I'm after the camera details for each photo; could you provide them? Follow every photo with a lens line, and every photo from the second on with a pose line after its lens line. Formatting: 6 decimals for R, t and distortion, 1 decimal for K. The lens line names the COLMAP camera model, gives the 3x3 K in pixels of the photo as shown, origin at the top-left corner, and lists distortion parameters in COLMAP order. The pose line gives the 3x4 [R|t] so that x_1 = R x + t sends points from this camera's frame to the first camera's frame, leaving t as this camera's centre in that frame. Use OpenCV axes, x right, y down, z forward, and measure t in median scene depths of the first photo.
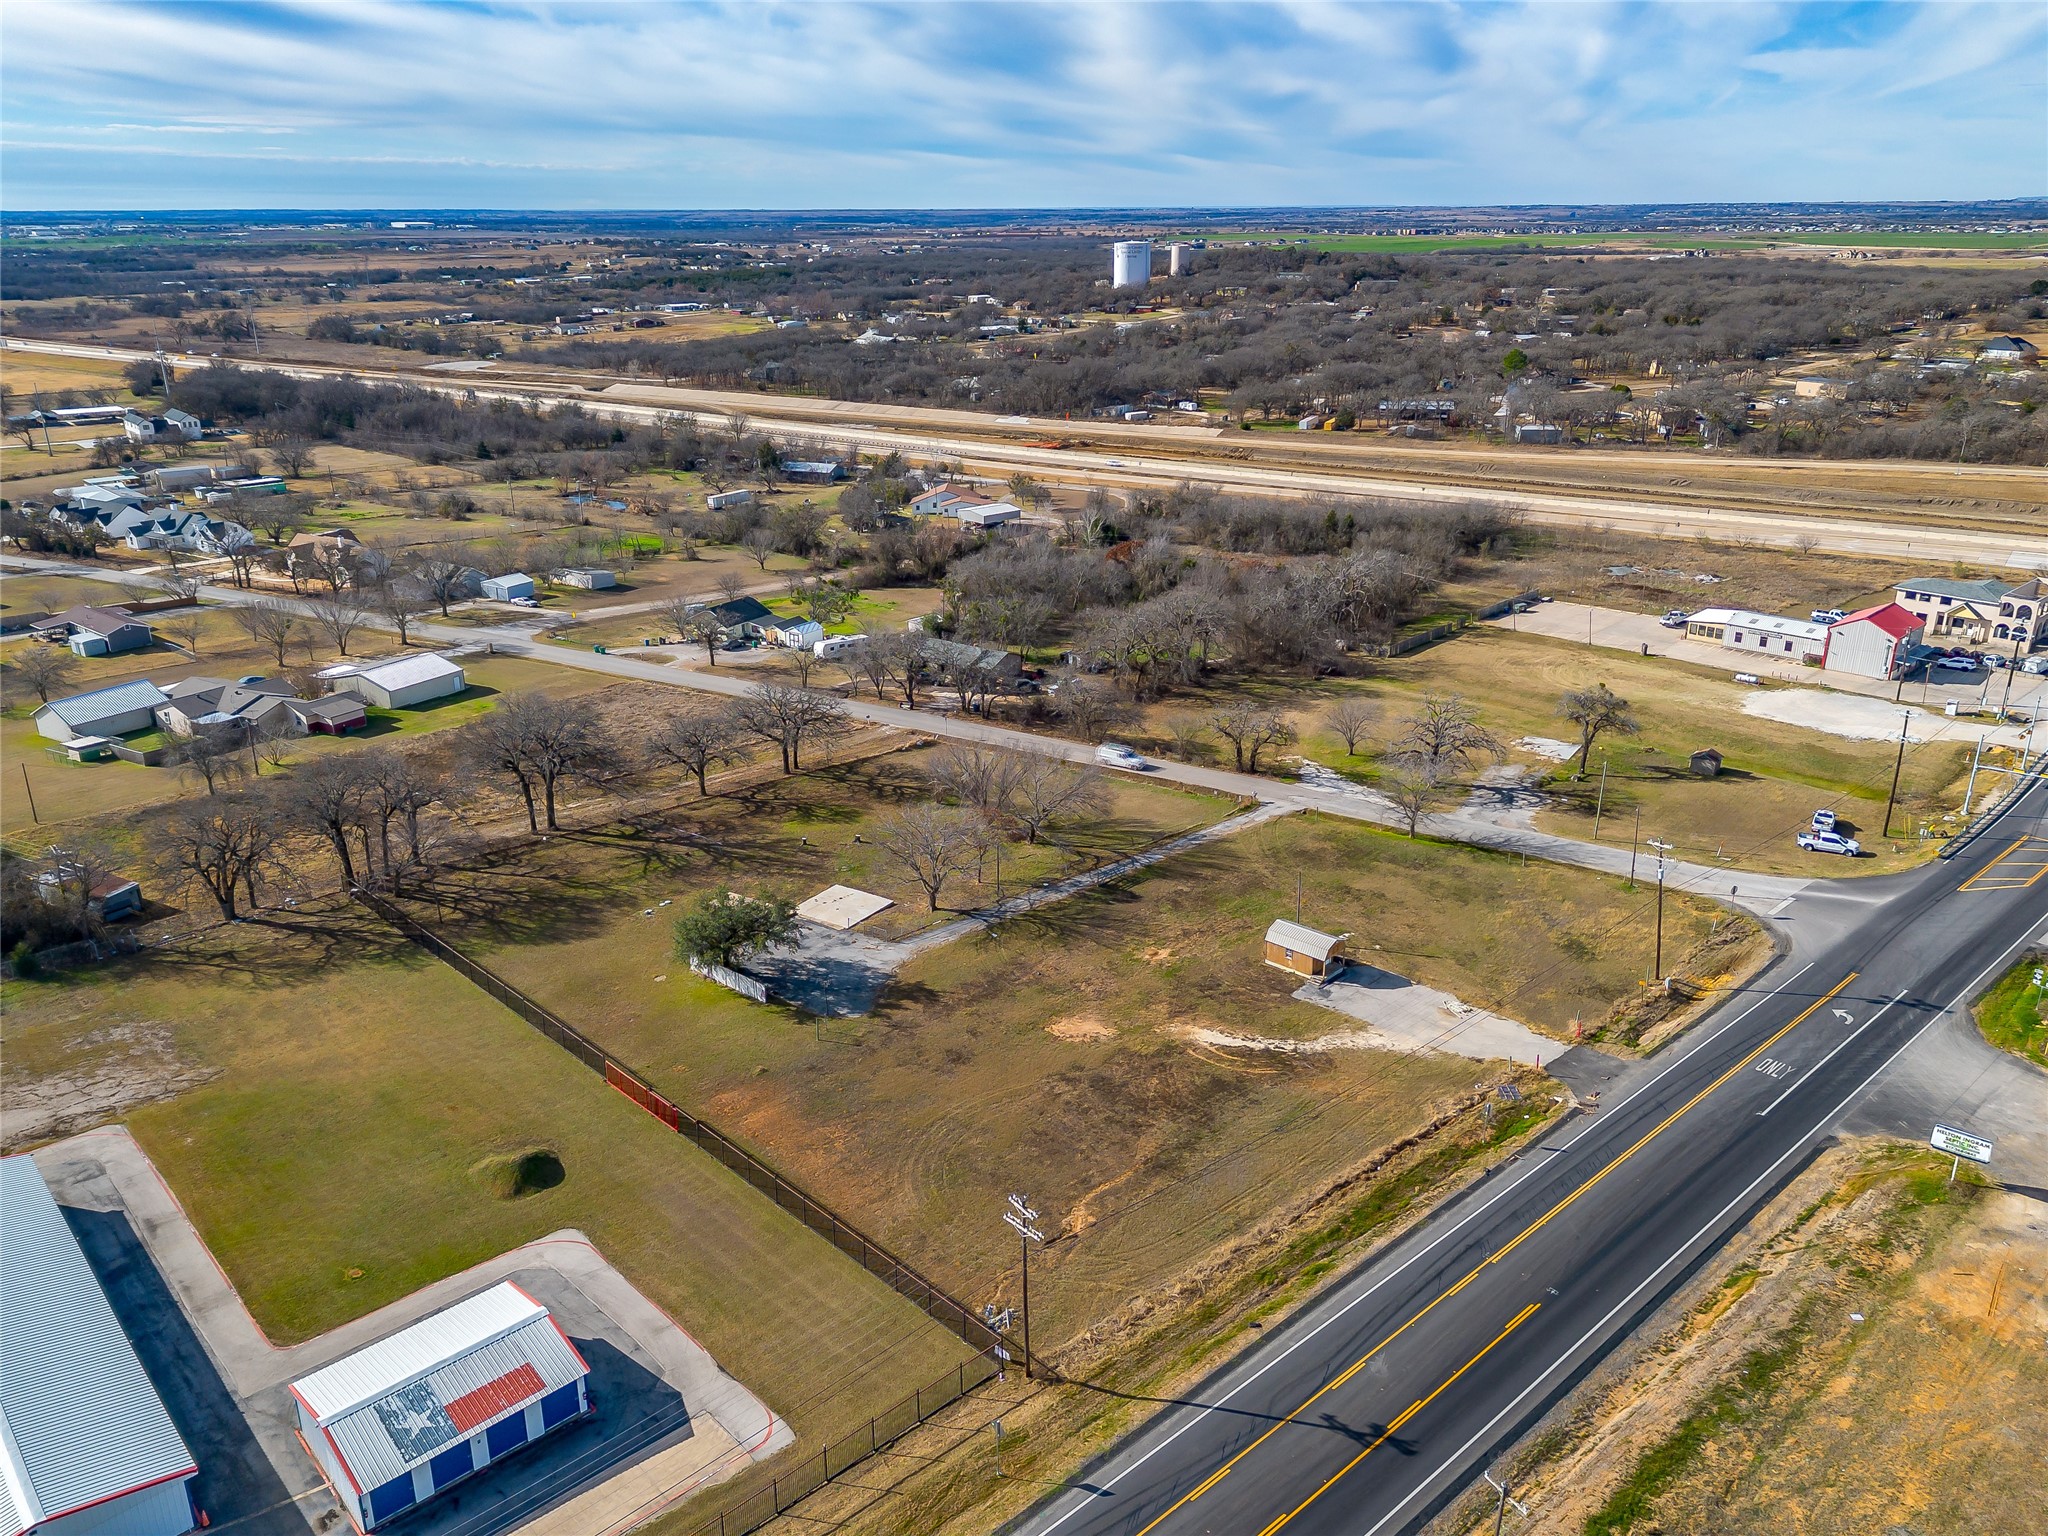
lens RADIAL K [[1500.8, 0, 1024.0], [0, 1500.8, 768.0], [0, 0, 1]] dist [0.087088, -0.090961]
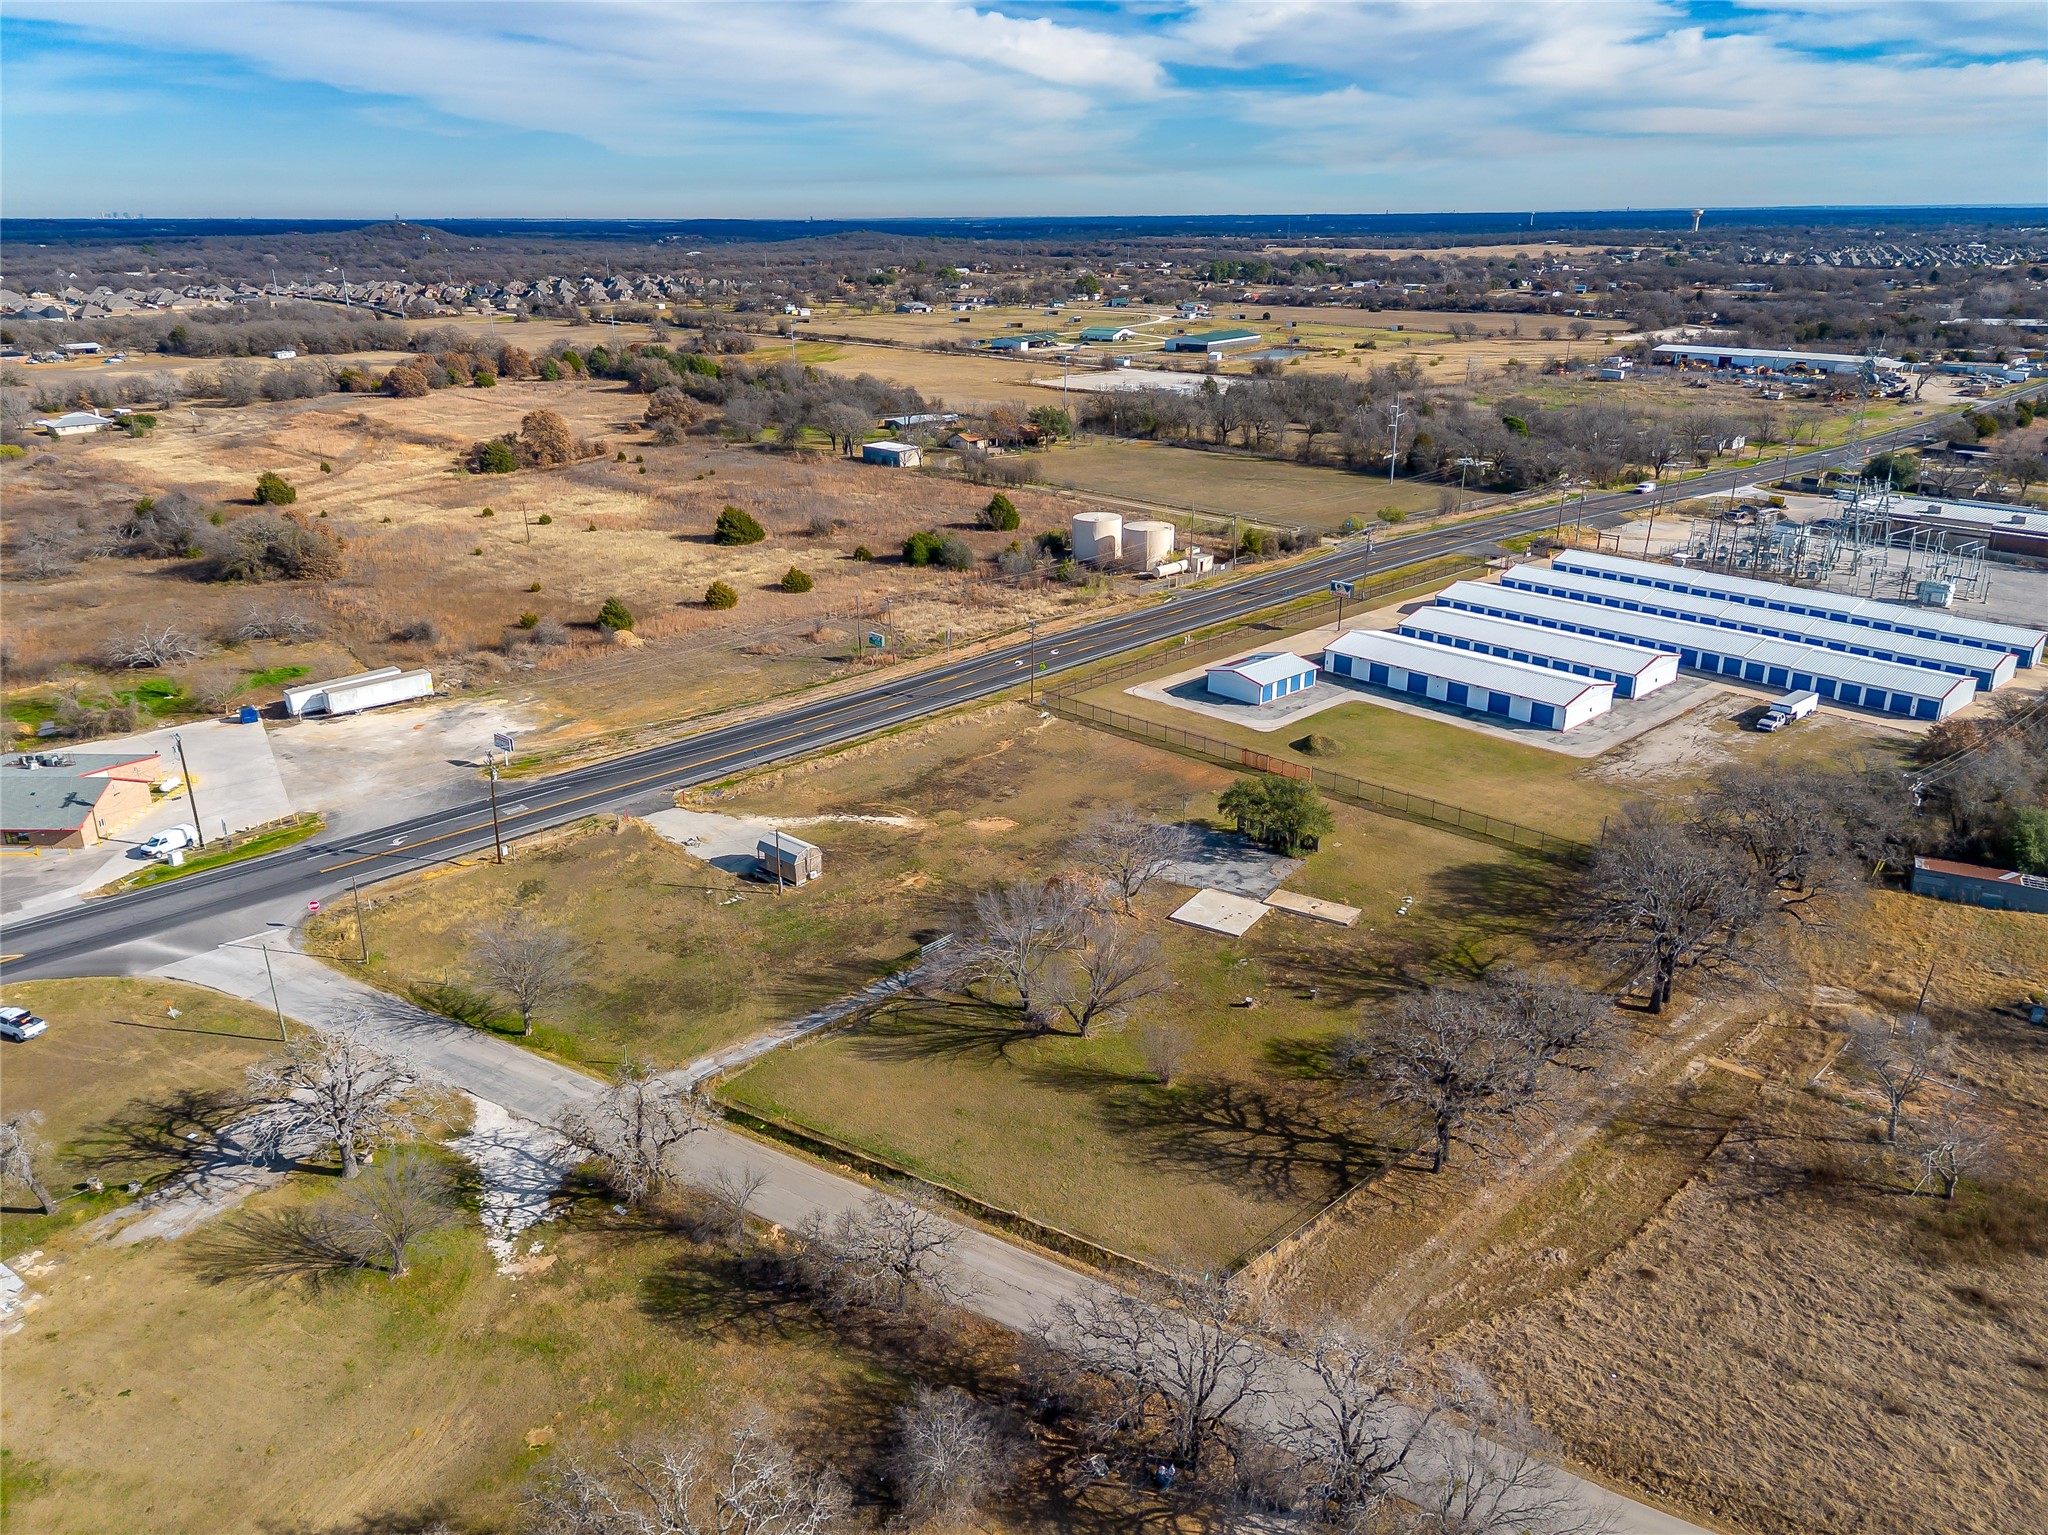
lens RADIAL K [[1500.8, 0, 1024.0], [0, 1500.8, 767.5], [0, 0, 1]] dist [0.087088, -0.090961]
pose [[-0.999937, 0.008324, 0.007490, -0.000659], [0.011195, 0.757863, 0.652318, -0.558987], [-0.000247, 0.652361, -0.757908, 1.510108]]
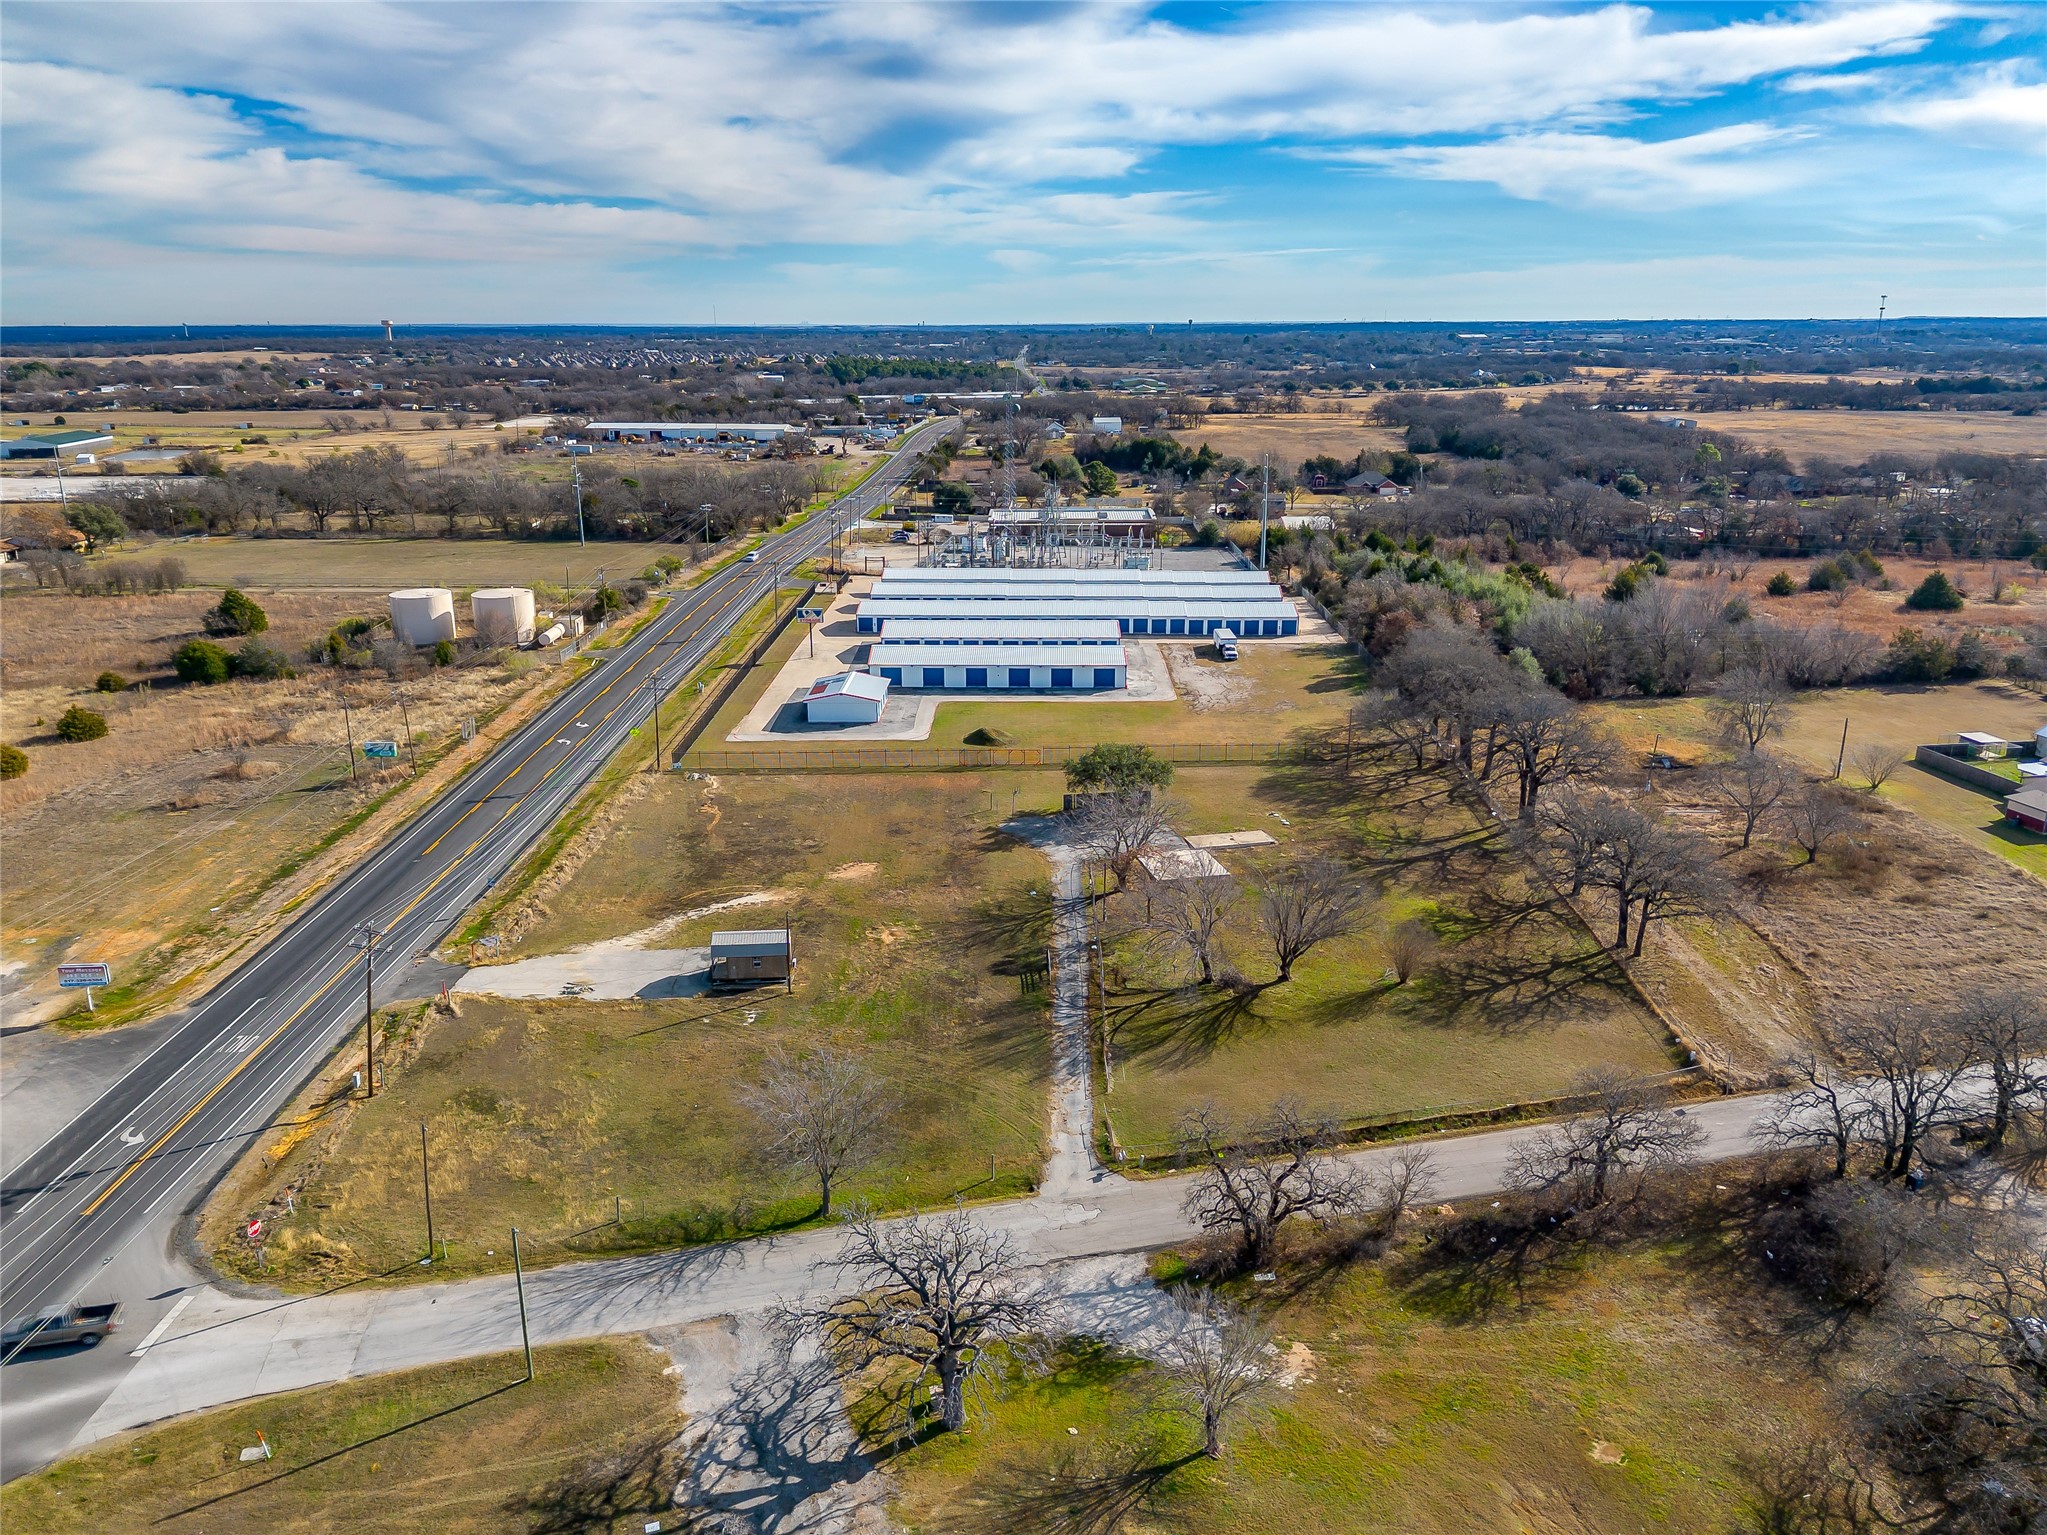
lens RADIAL K [[1497.8, 0, 1027.4], [0, 1497.8, 792.4], [0, 0, 1]] dist [0.083168, -0.074326]
pose [[-0.690939, 0.223842, -0.687385, 0.563045], [-0.244966, 0.822103, 0.513944, -0.392610], [0.680144, 0.523490, -0.513189, 1.271640]]
